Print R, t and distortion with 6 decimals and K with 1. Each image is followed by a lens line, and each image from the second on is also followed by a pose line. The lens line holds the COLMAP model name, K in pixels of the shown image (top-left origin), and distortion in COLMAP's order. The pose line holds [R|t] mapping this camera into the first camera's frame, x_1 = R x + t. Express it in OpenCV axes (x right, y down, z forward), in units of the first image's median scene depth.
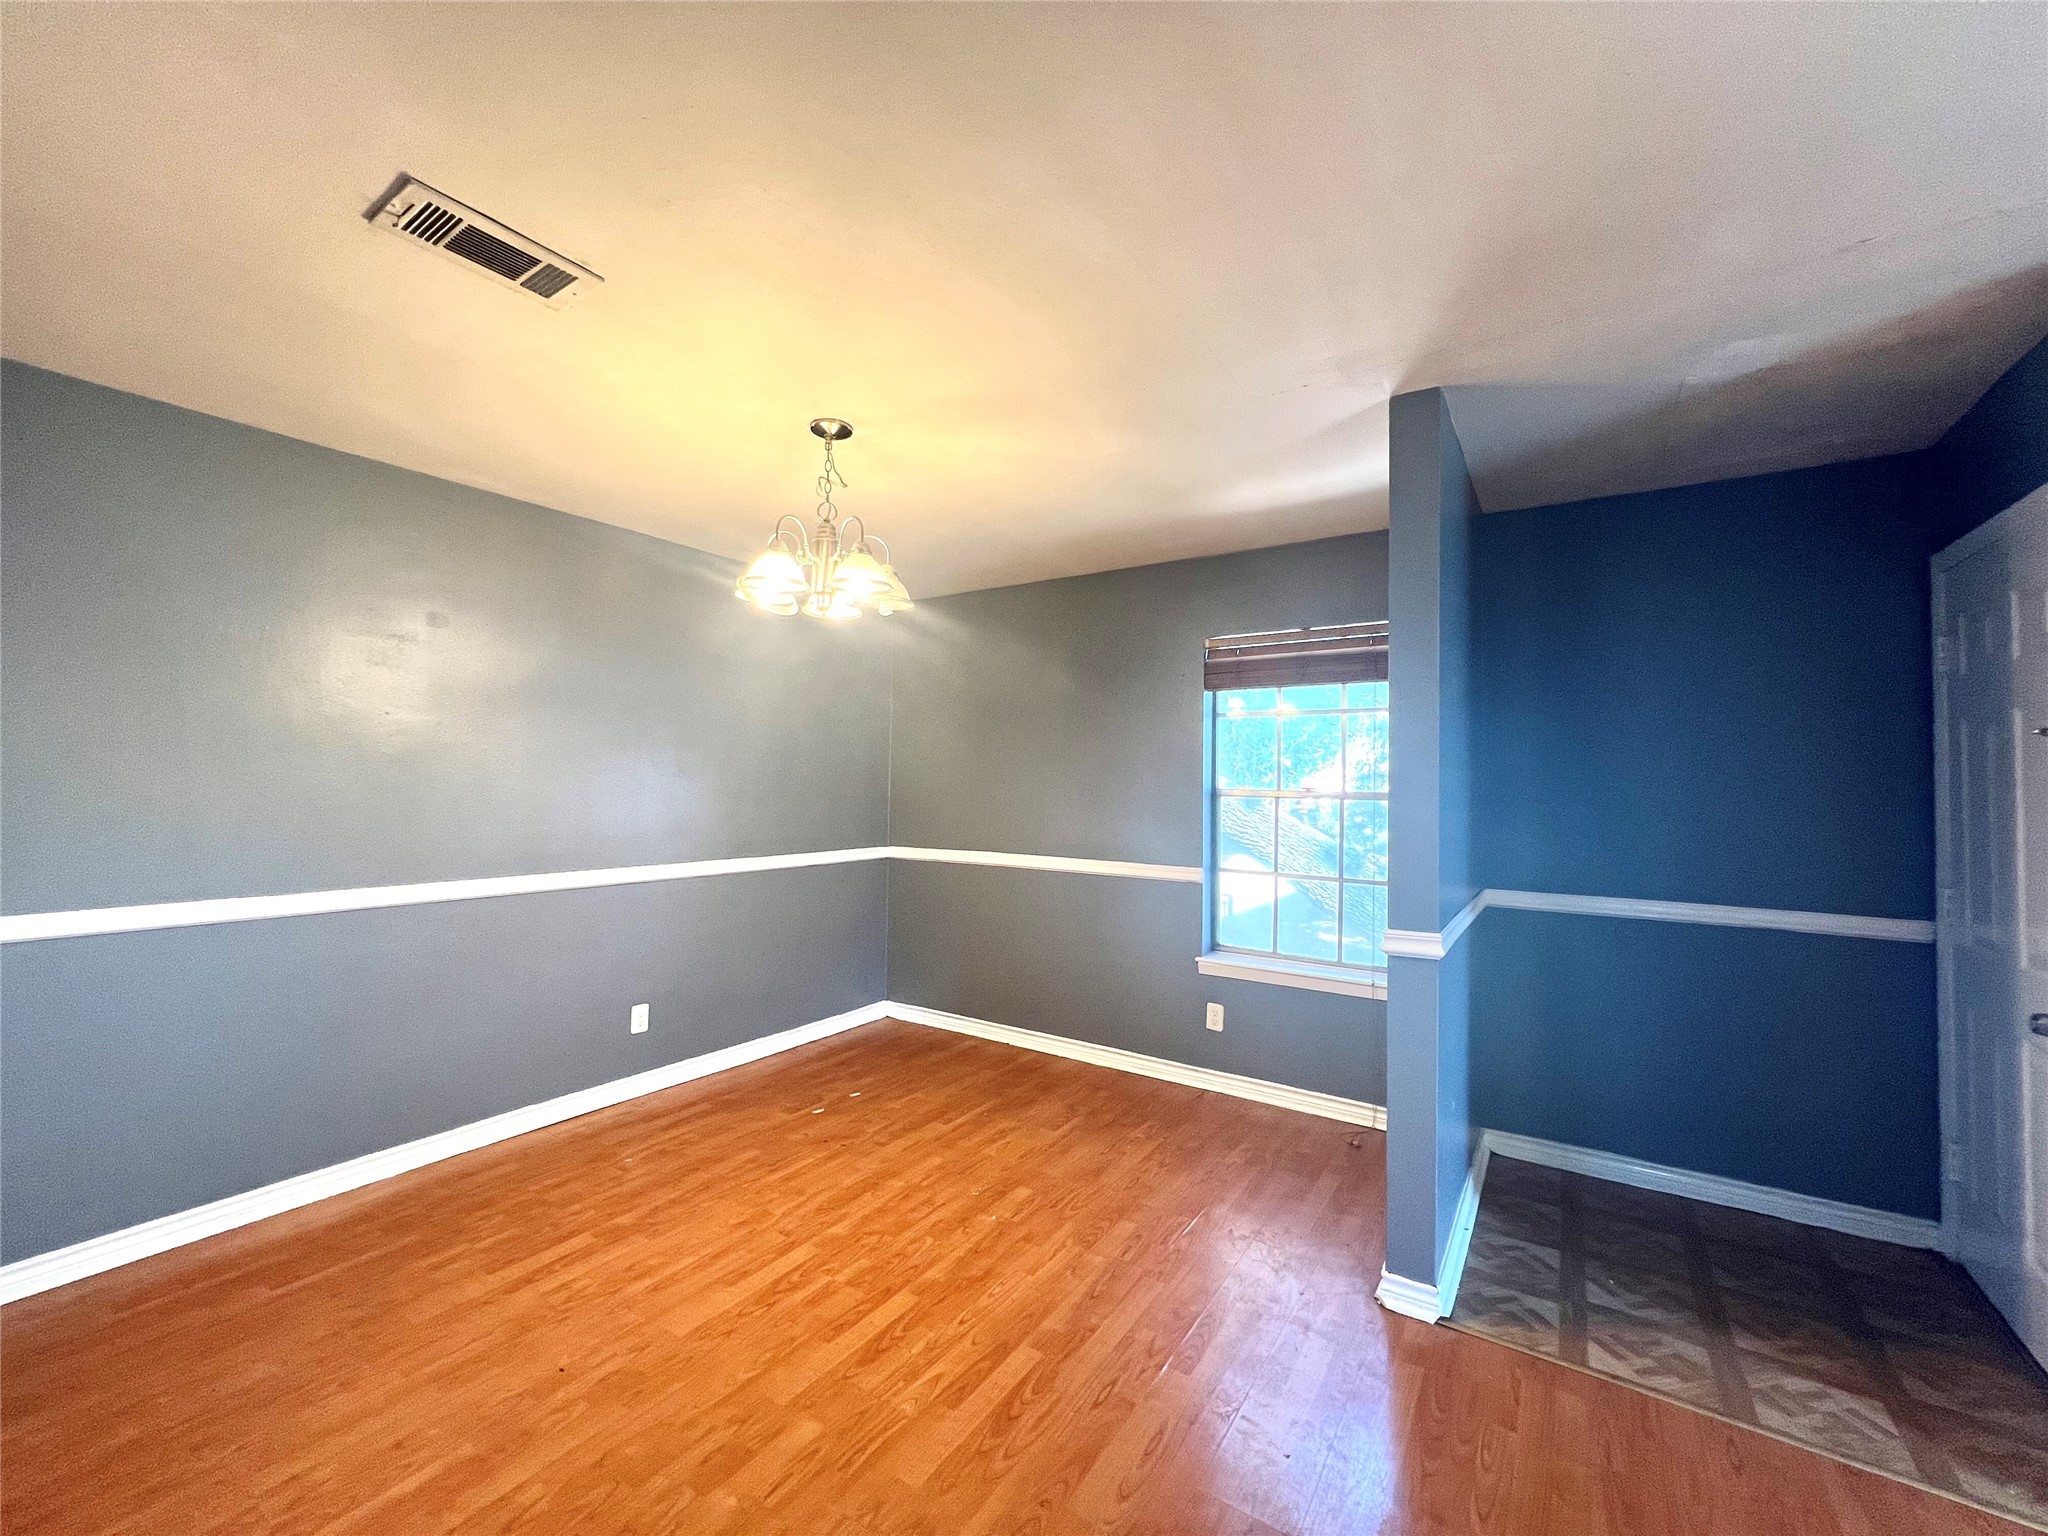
lens RADIAL K [[823.8, 0, 1015.8], [0, 823.8, 760.7], [0, 0, 1]] dist [-0.001240, 0.001294]
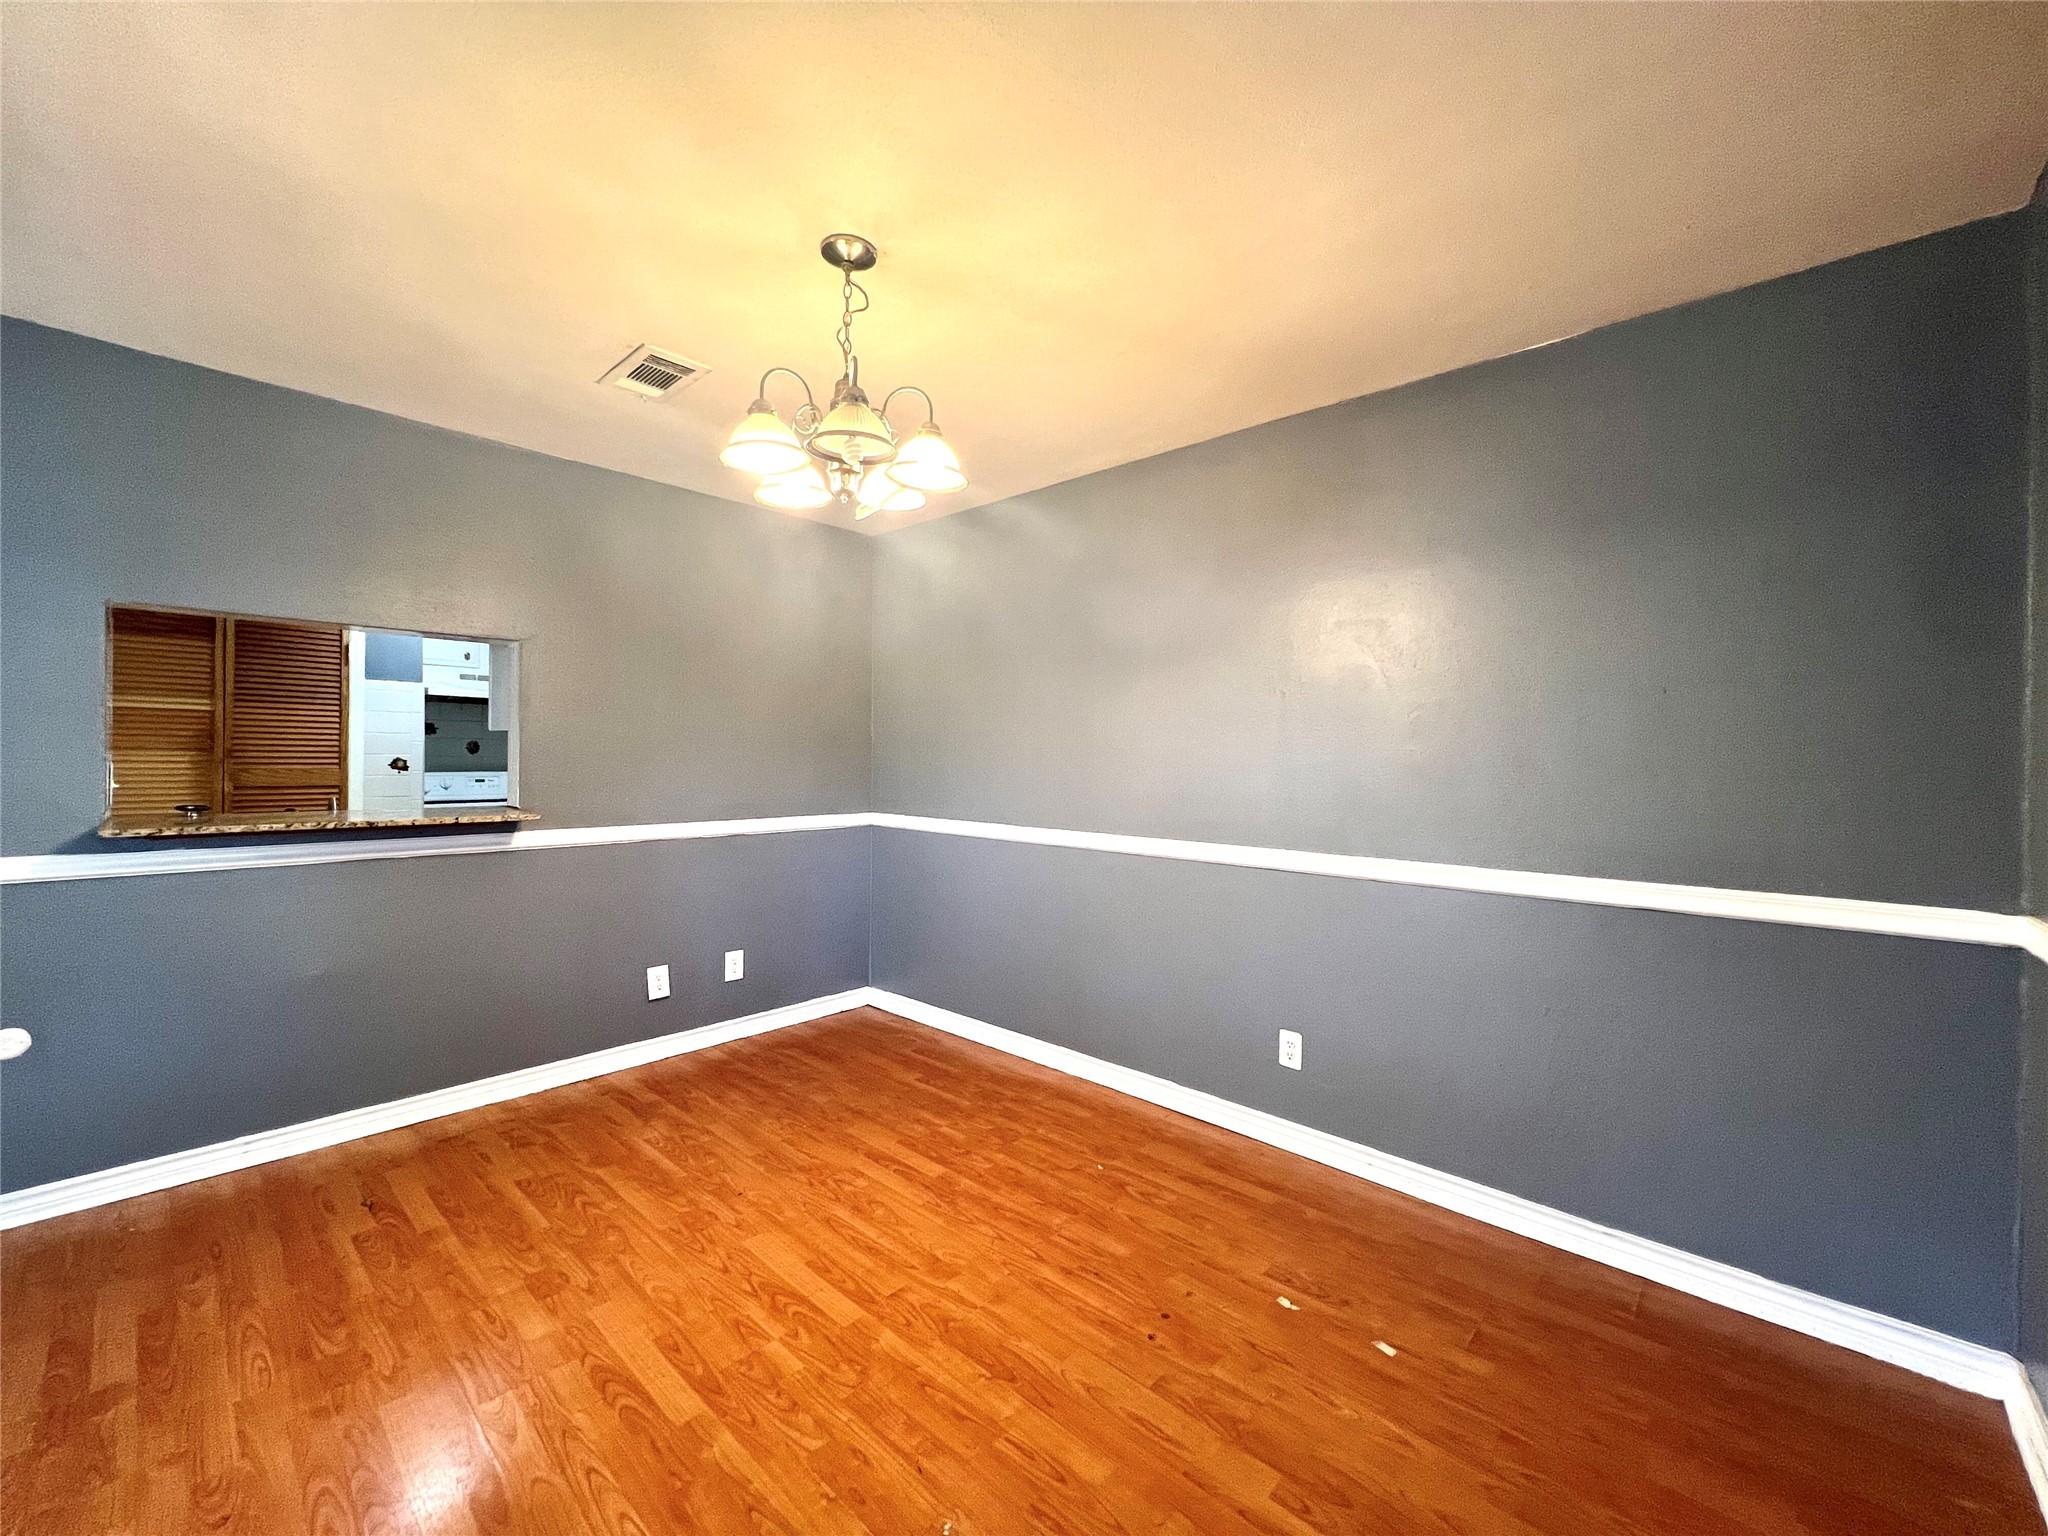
lens RADIAL K [[823.8, 0, 1015.8], [0, 823.8, 760.7], [0, 0, 1]] dist [-0.001240, 0.001294]
pose [[-0.156311, -0.015660, -0.987584, 0.495969], [0.012305, 0.999766, -0.017801, 0.080368], [0.987631, -0.014935, -0.156082, 1.261174]]
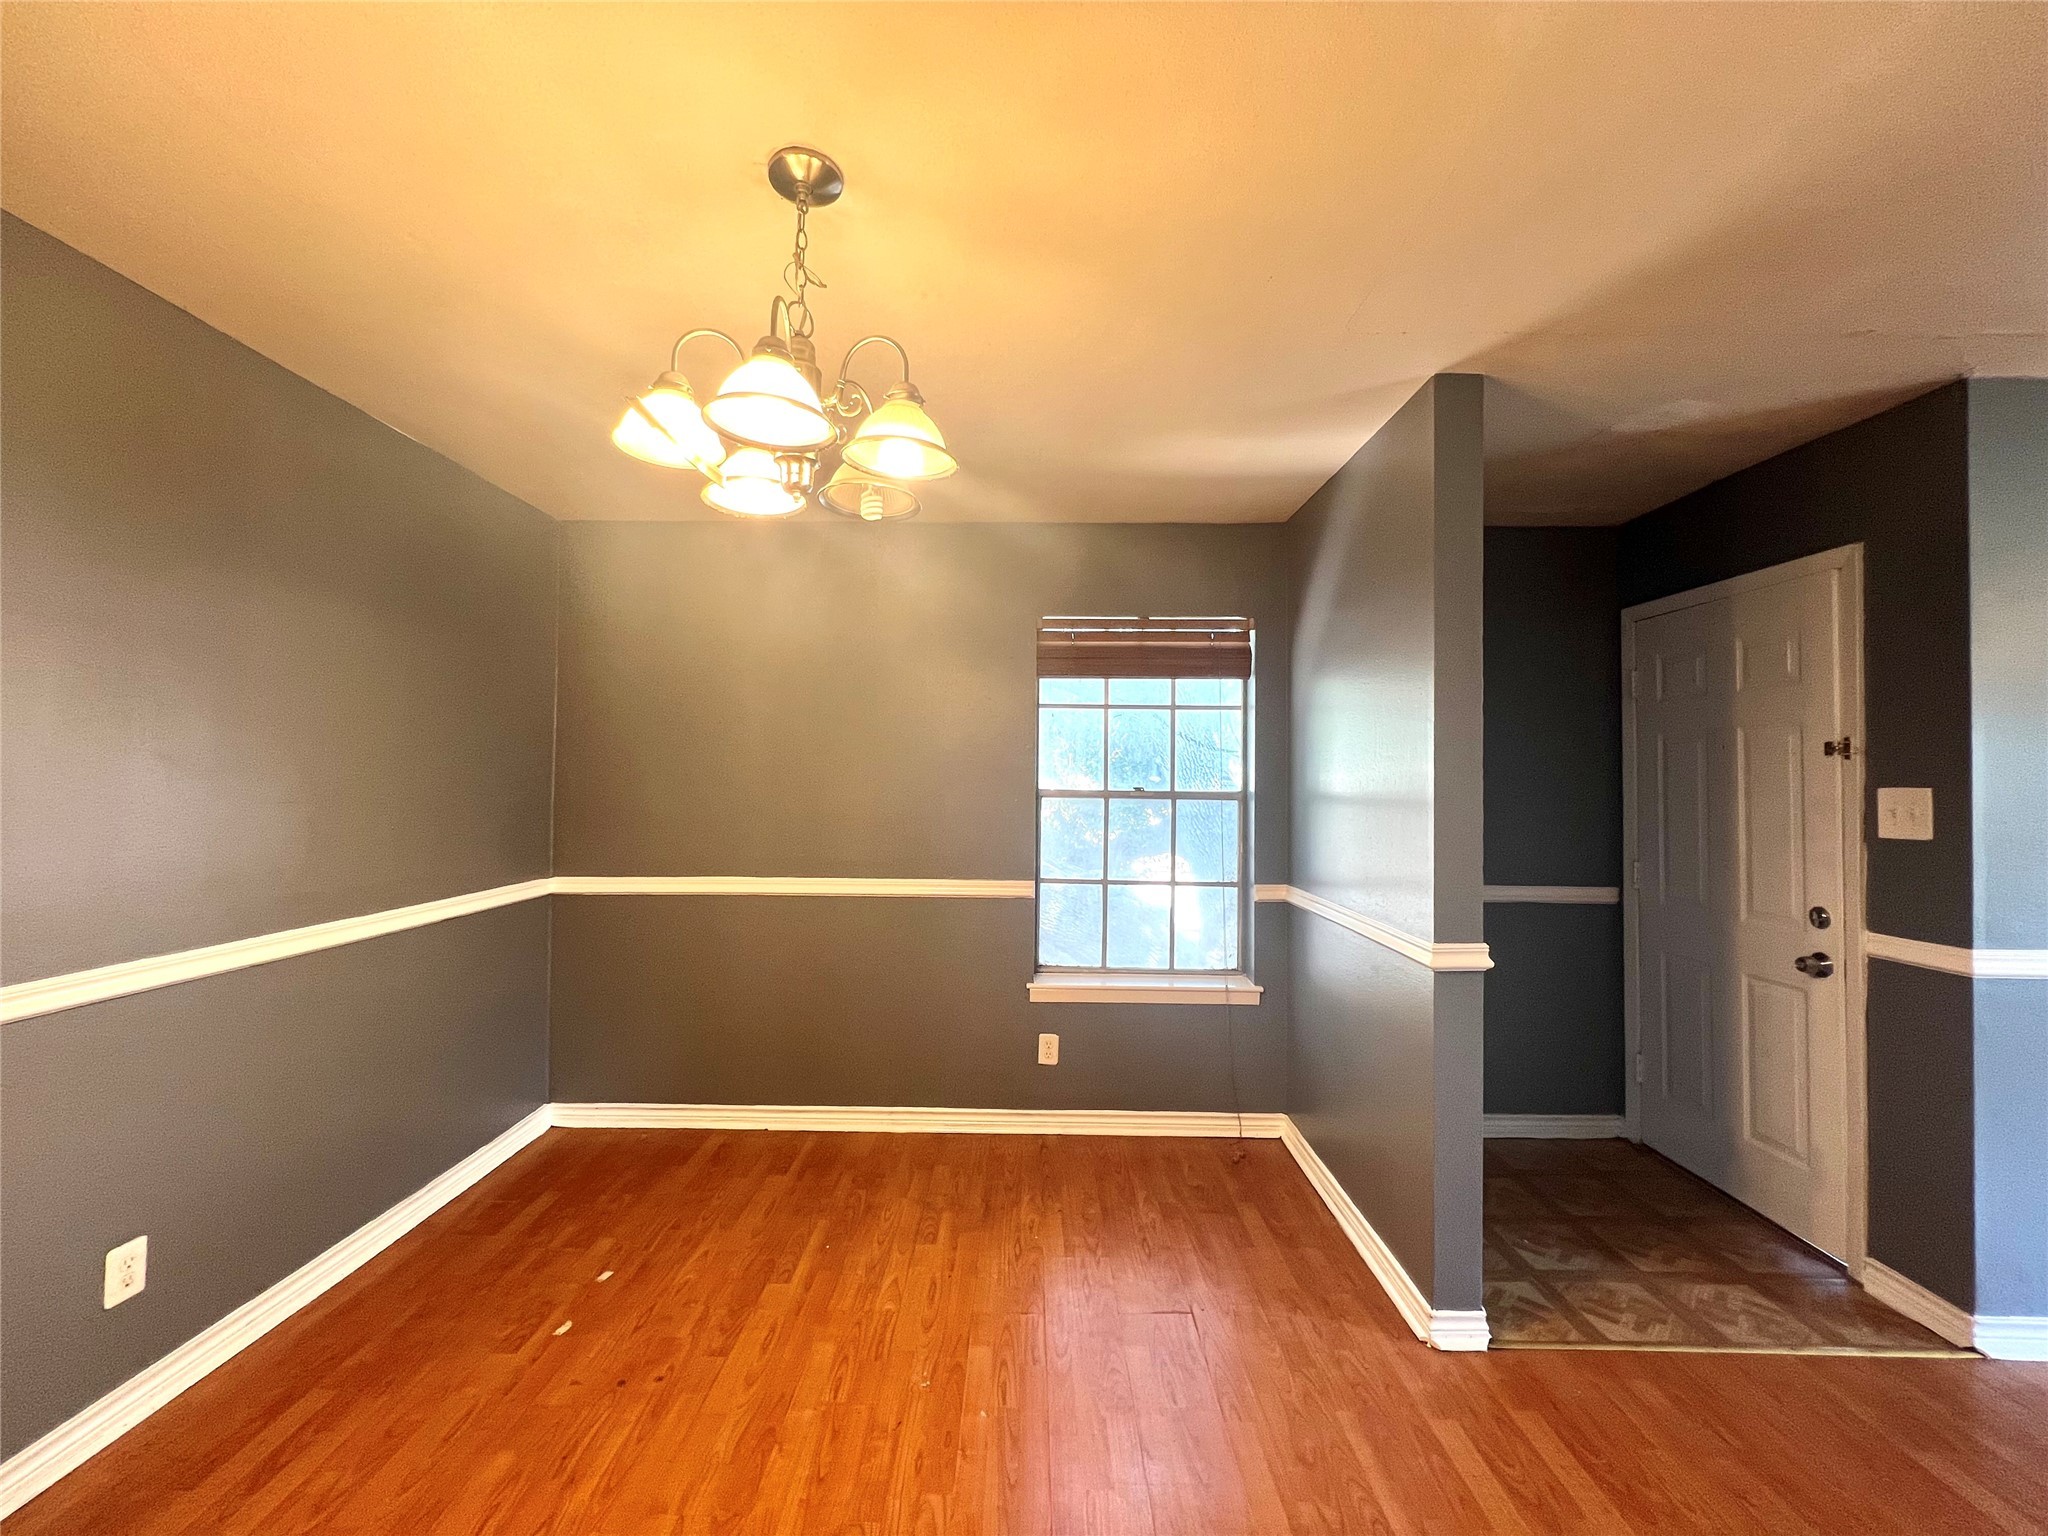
lens RADIAL K [[823.8, 0, 1018.5], [0, 823.8, 764.4], [0, 0, 1]] dist [-0.001028, 0.000397]
pose [[0.834782, 0.005064, 0.550557, -0.410647], [-0.012725, 0.999868, 0.010097, -0.001839], [-0.550433, -0.015435, 0.834736, 0.436114]]
